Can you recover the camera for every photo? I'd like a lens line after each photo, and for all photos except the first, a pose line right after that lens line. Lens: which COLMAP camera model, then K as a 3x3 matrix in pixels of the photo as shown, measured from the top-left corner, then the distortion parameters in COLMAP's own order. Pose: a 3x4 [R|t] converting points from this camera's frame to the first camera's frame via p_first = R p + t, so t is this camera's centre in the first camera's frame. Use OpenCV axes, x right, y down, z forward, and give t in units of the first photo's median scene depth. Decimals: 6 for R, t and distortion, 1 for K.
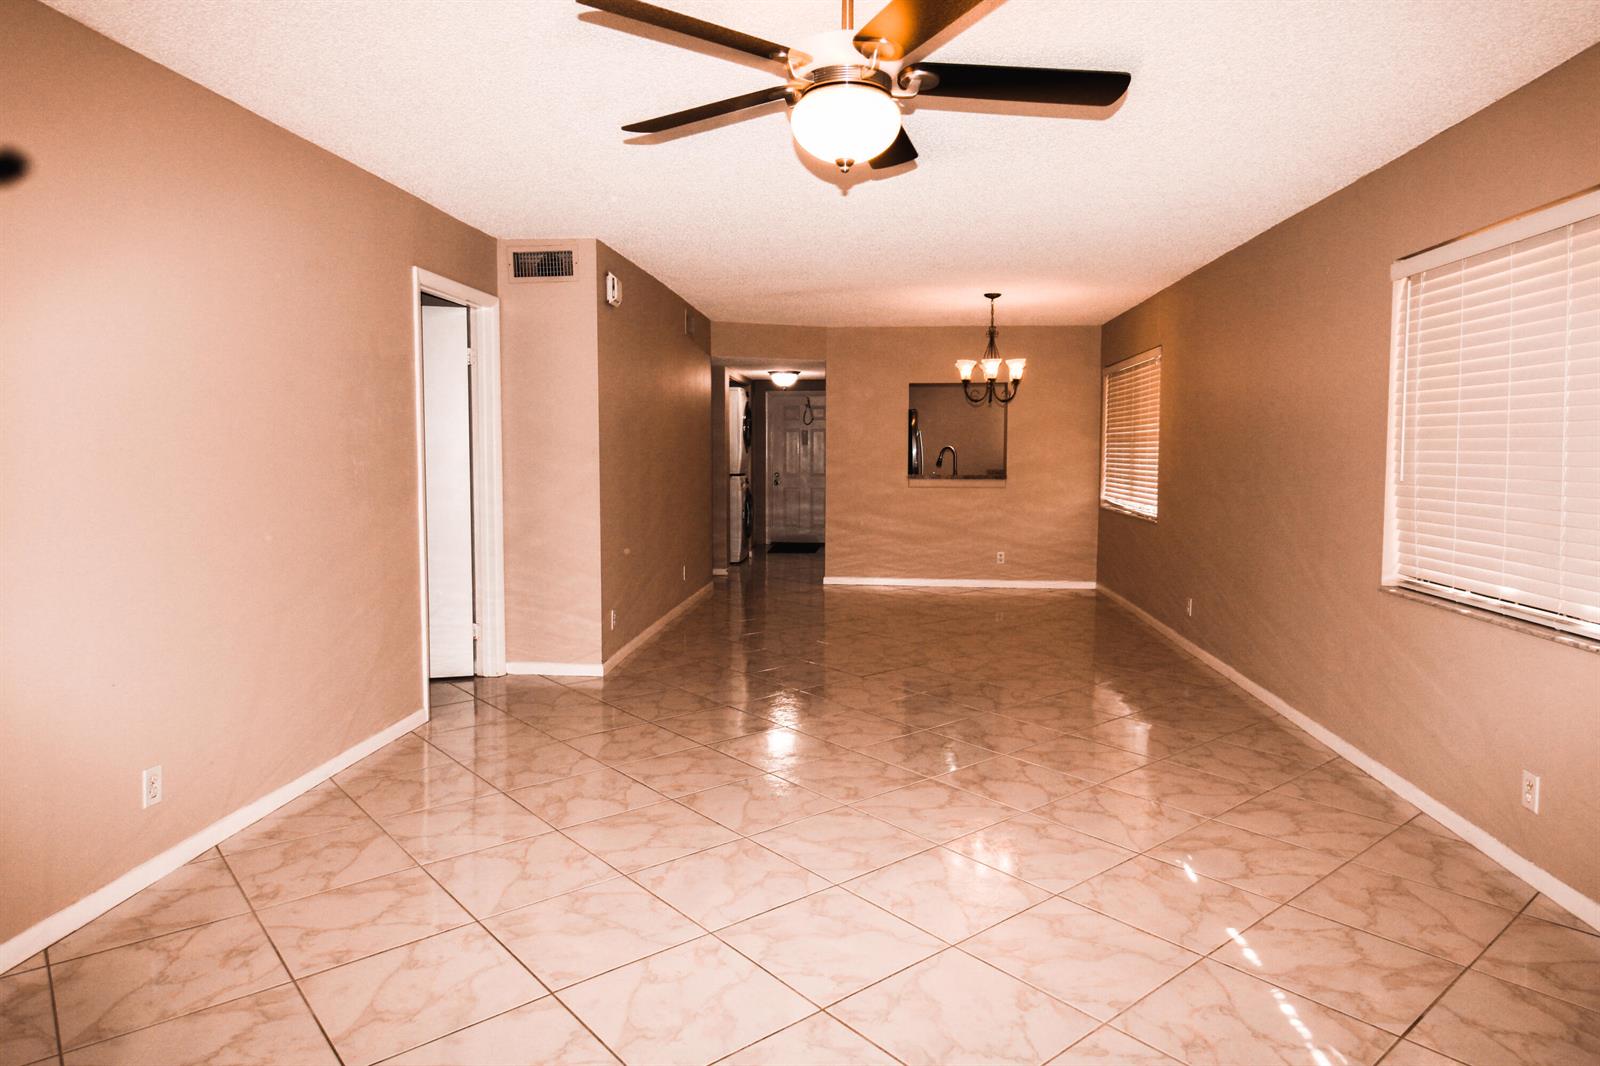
lens RADIAL K [[1019.3, 0, 799.3], [0, 1019.3, 532.5], [0, 0, 1]] dist [-0.001966, -0.001704]
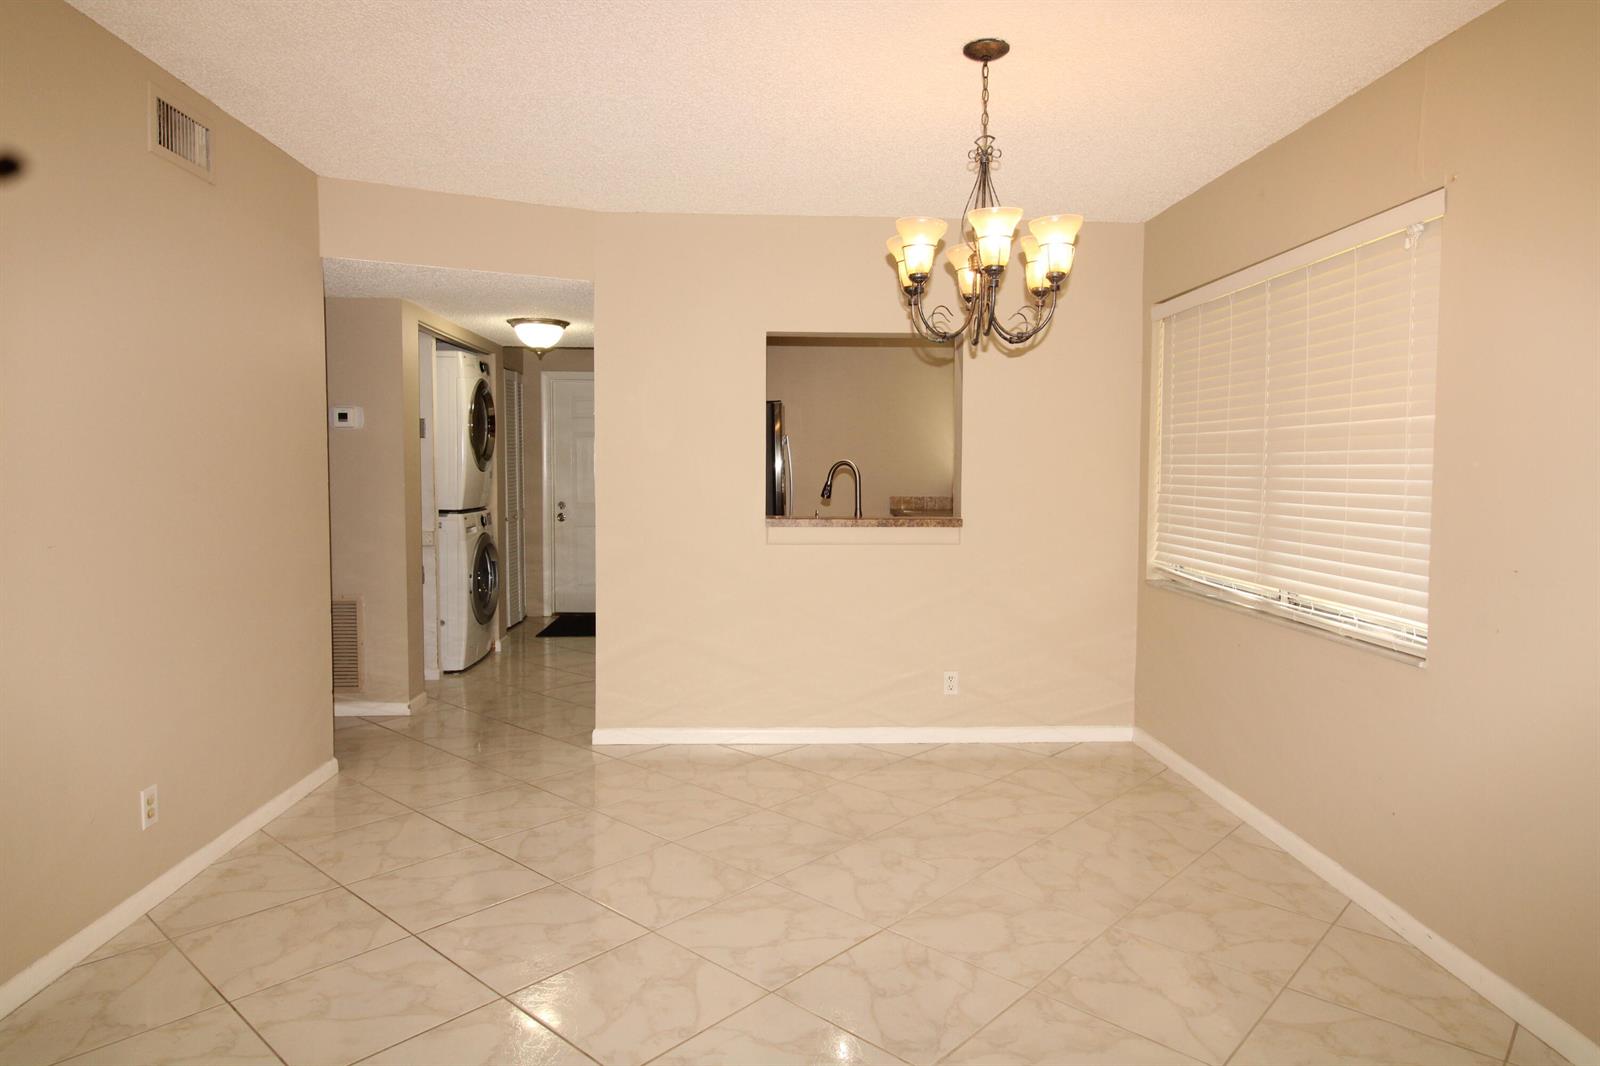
lens RADIAL K [[1019.3, 0, 794.7], [0, 1019.3, 531.5], [0, 0, 1]] dist [-0.001966, -0.001704]
pose [[0.988152, -0.002290, 0.153462, 0.044128], [0.004610, 0.999880, -0.014763, -0.040974], [-0.153410, 0.015295, 0.988044, 0.505344]]
